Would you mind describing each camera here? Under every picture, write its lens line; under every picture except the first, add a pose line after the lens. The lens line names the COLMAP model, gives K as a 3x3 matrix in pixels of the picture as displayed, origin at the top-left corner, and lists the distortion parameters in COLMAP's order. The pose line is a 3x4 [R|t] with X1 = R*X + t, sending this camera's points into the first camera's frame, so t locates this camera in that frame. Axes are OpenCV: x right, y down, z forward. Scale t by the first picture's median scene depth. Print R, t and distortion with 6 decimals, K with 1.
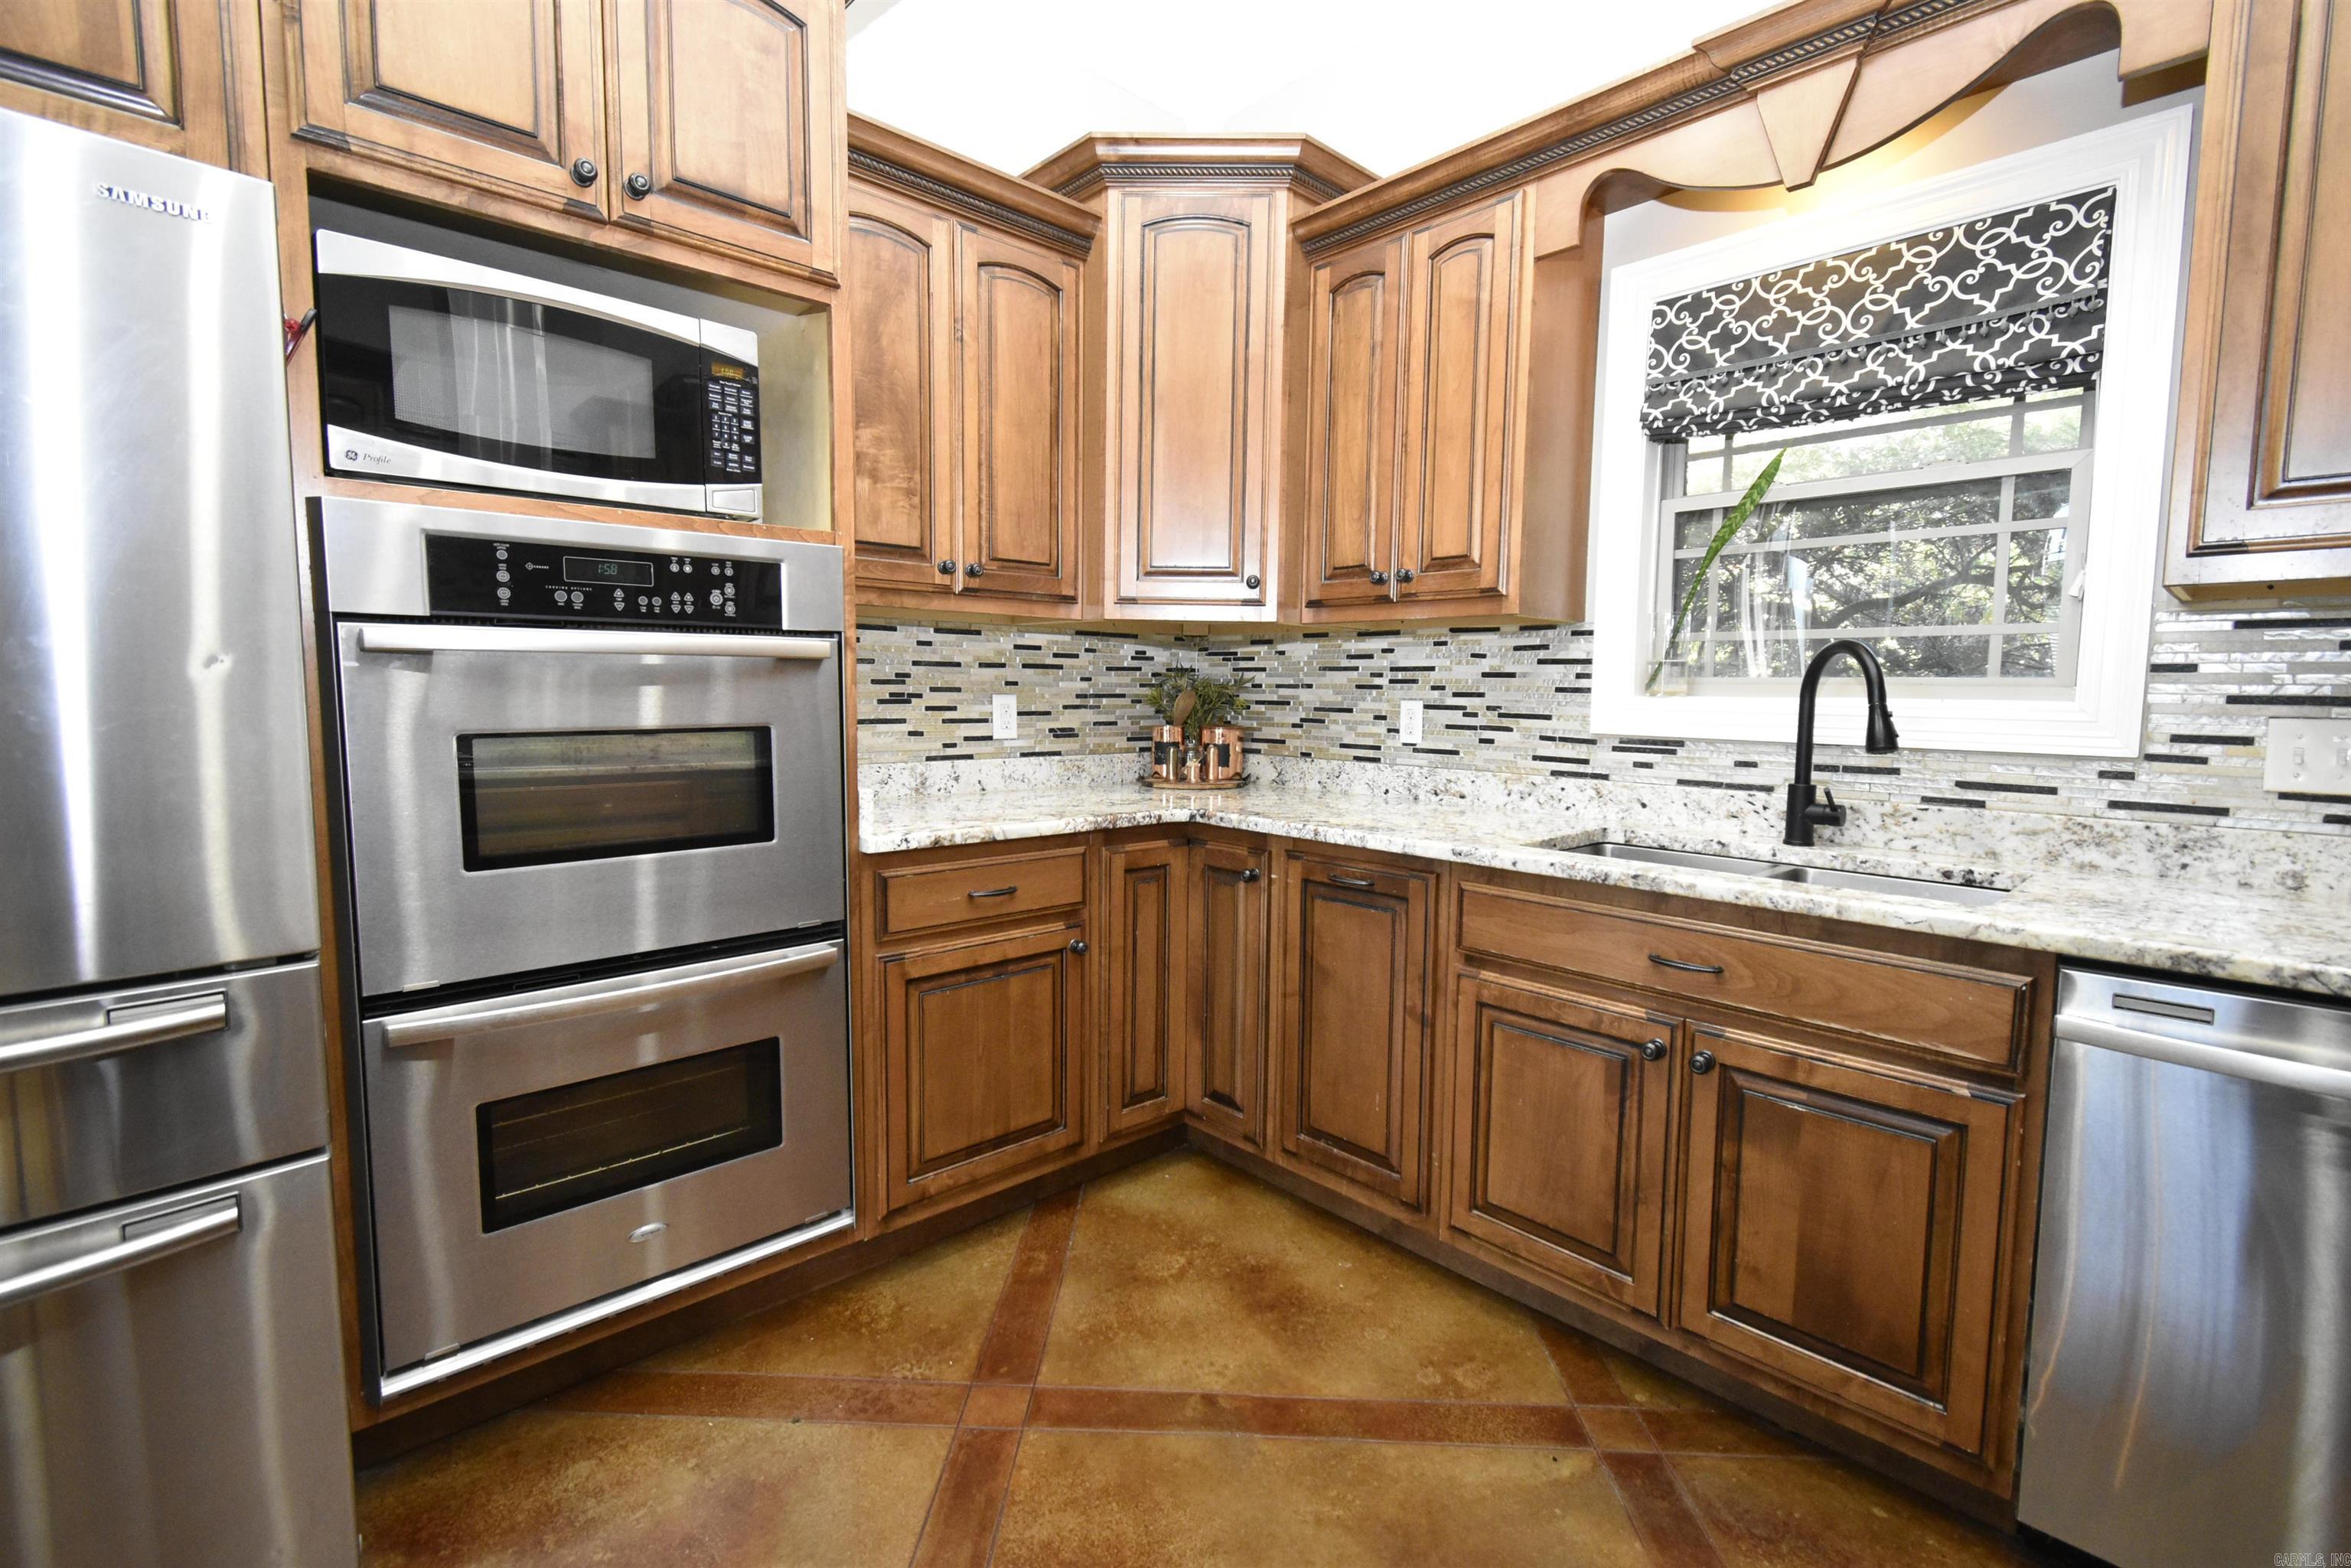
lens RADIAL K [[1035.6, 0, 1182.2], [0, 1035.6, 775.3], [0, 0, 1]] dist [0.008823, -0.004617]
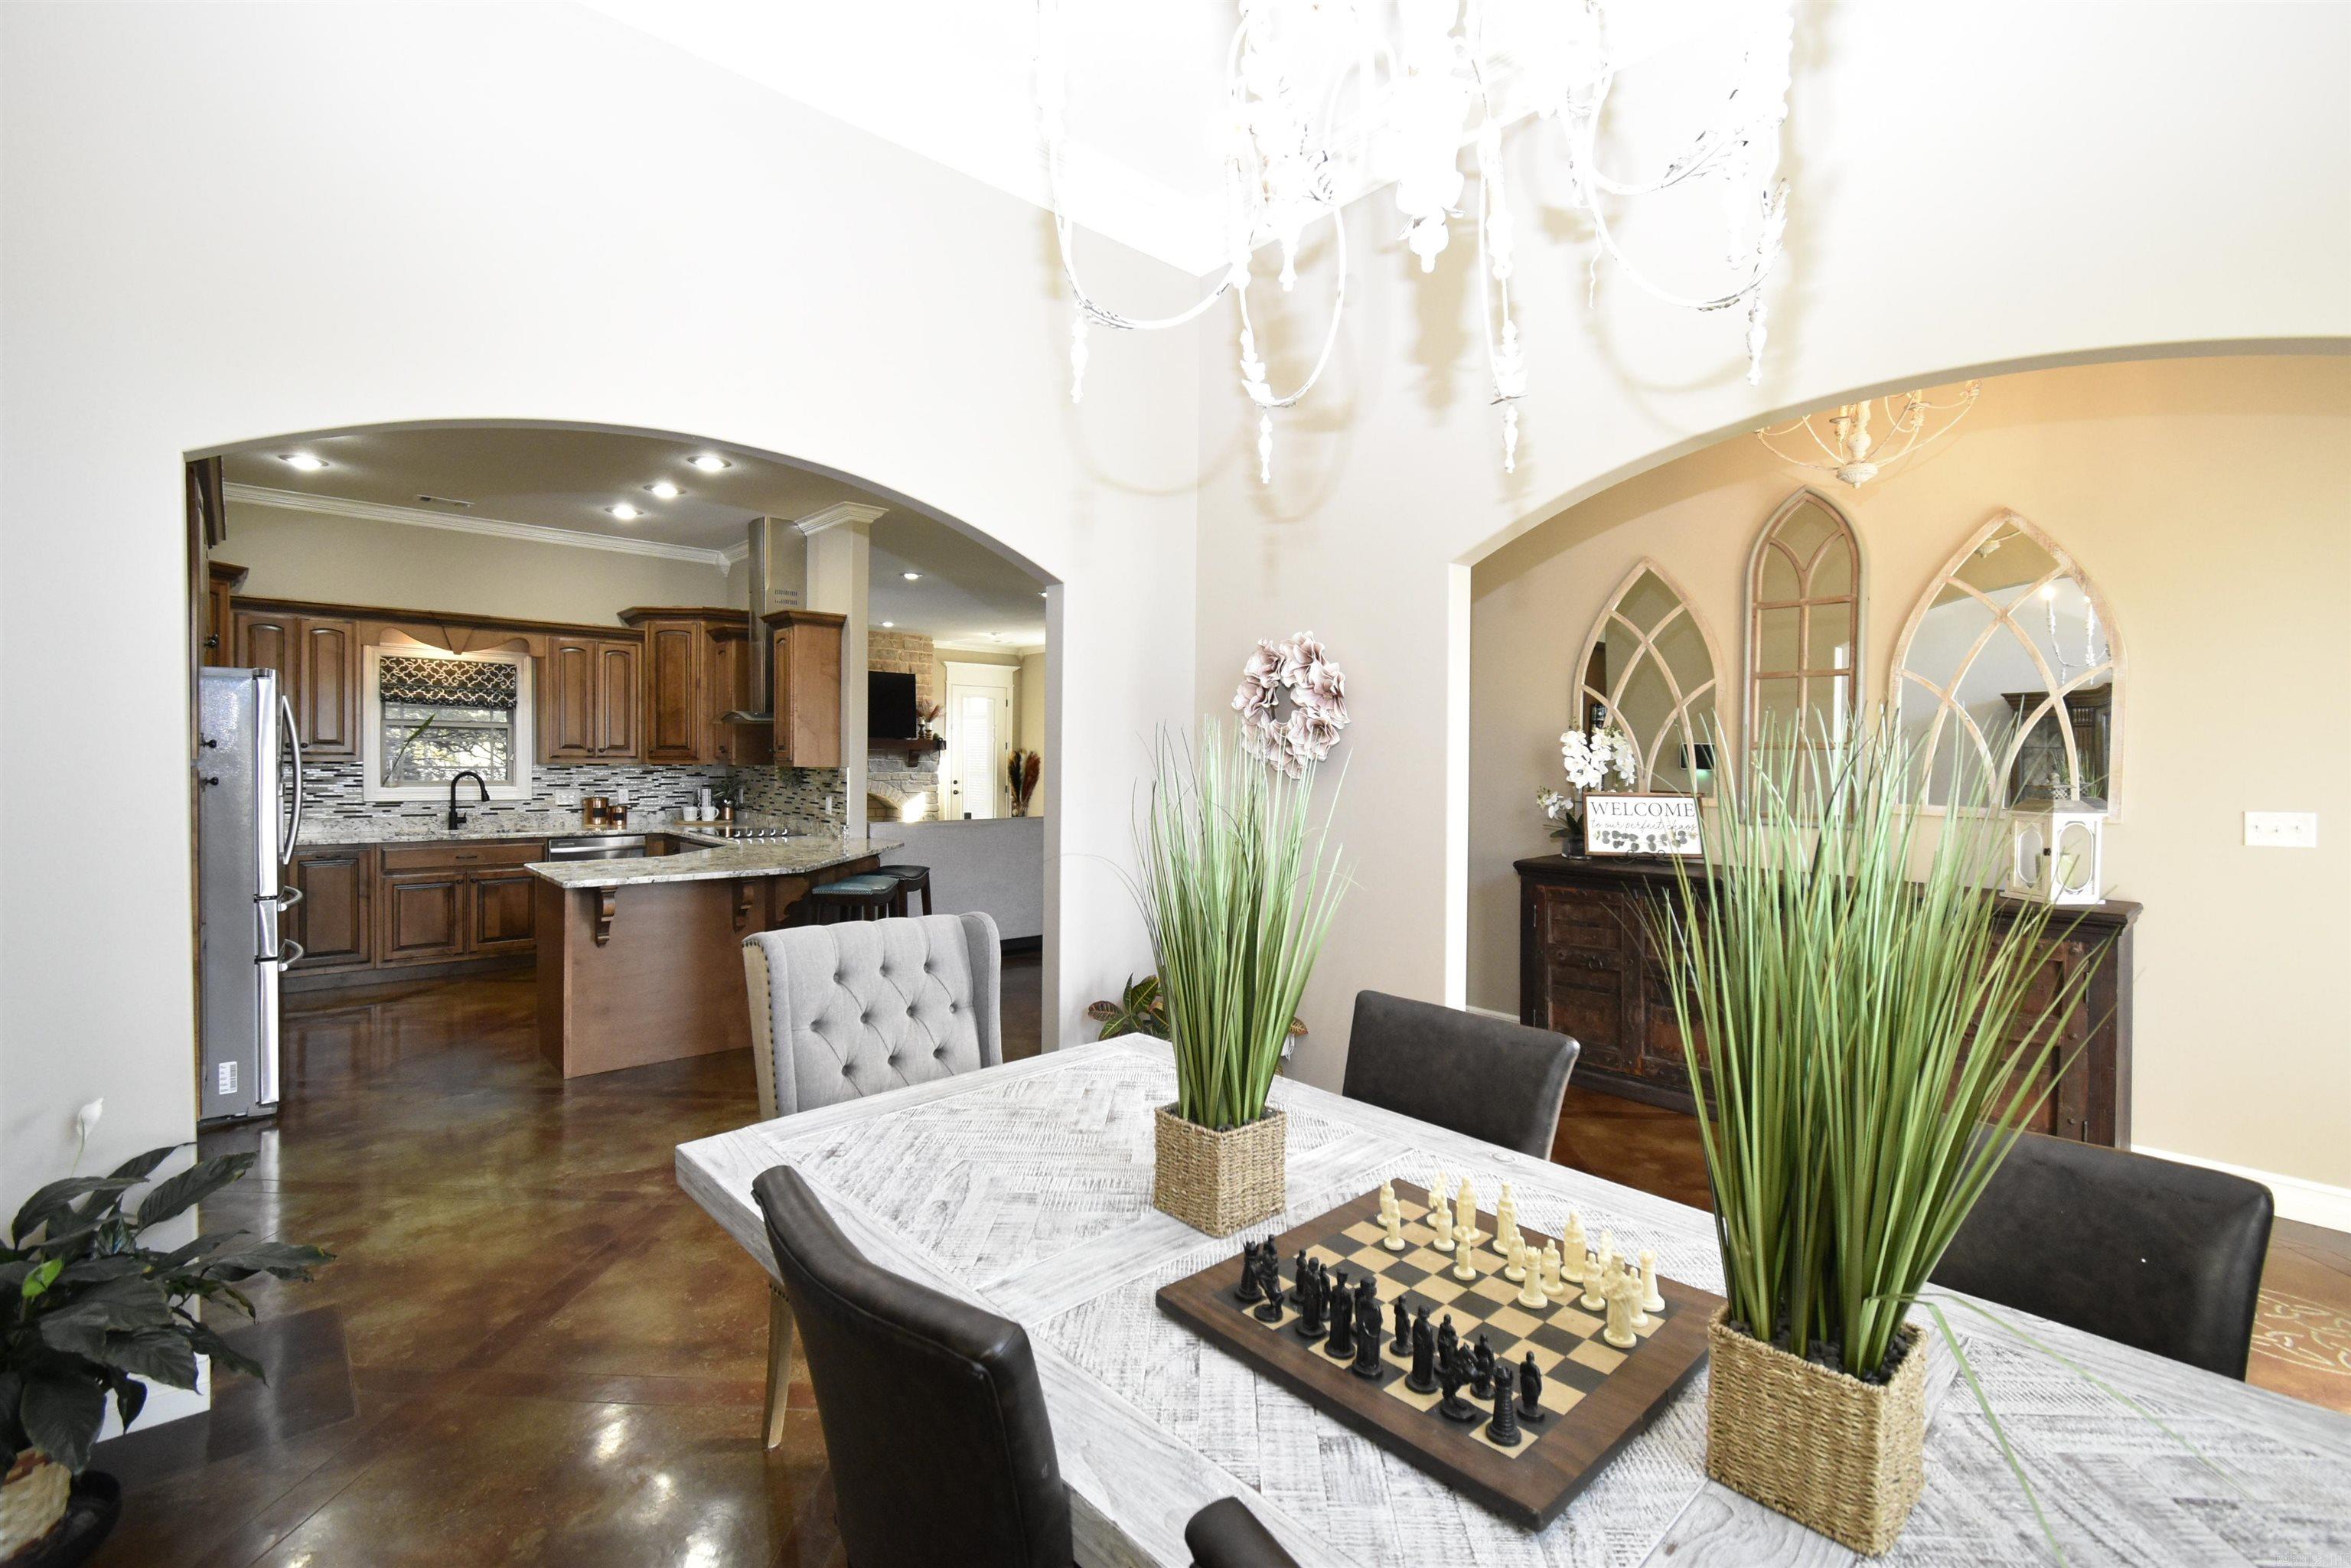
lens RADIAL K [[1035.6, 0, 1185.4], [0, 1035.6, 776.7], [0, 0, 1]] dist [0.008823, -0.004617]
pose [[0.007758, -0.028821, 0.999554, -2.803282], [0.071513, 0.997041, 0.028194, -0.032000], [-0.997409, 0.071263, 0.009796, -1.458302]]
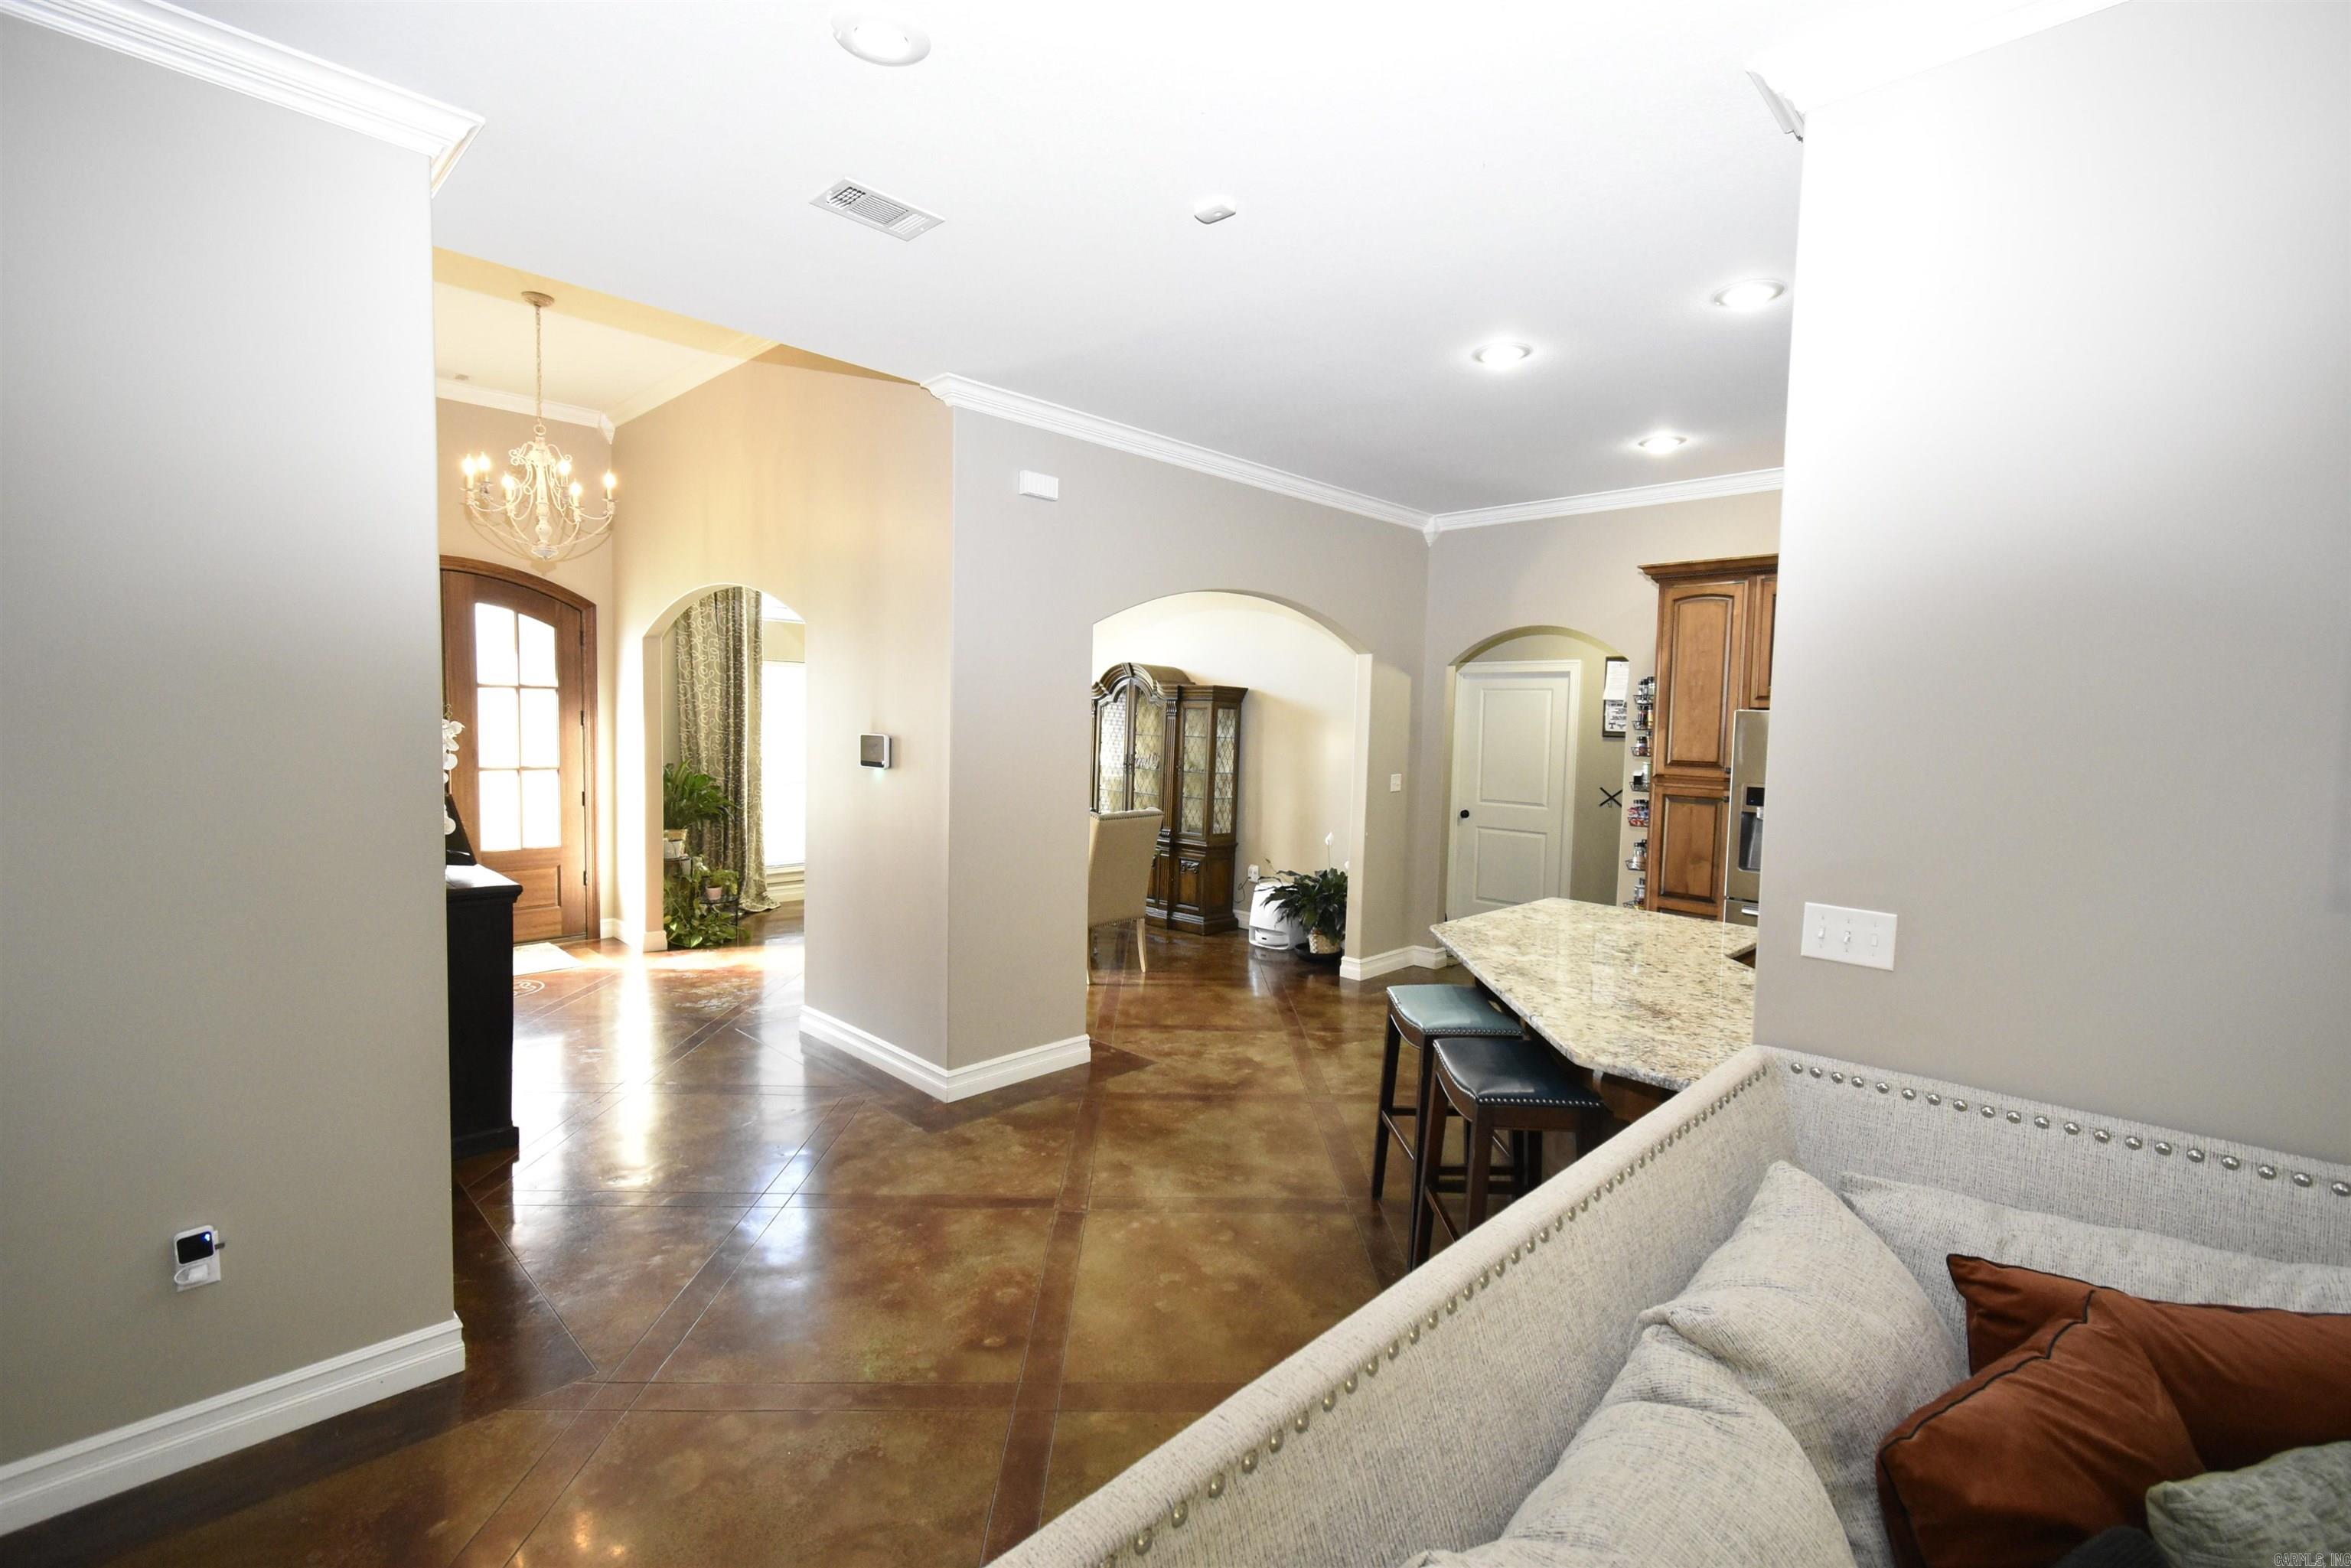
lens RADIAL K [[1035.6, 0, 1172.8], [0, 1035.6, 765.0], [0, 0, 1]] dist [0.008823, -0.004617]
pose [[0.041002, 0.038827, -0.998404, 1.514466], [-0.104413, 0.993940, 0.034365, -0.125193], [0.993688, 0.102838, 0.044808, -1.101910]]
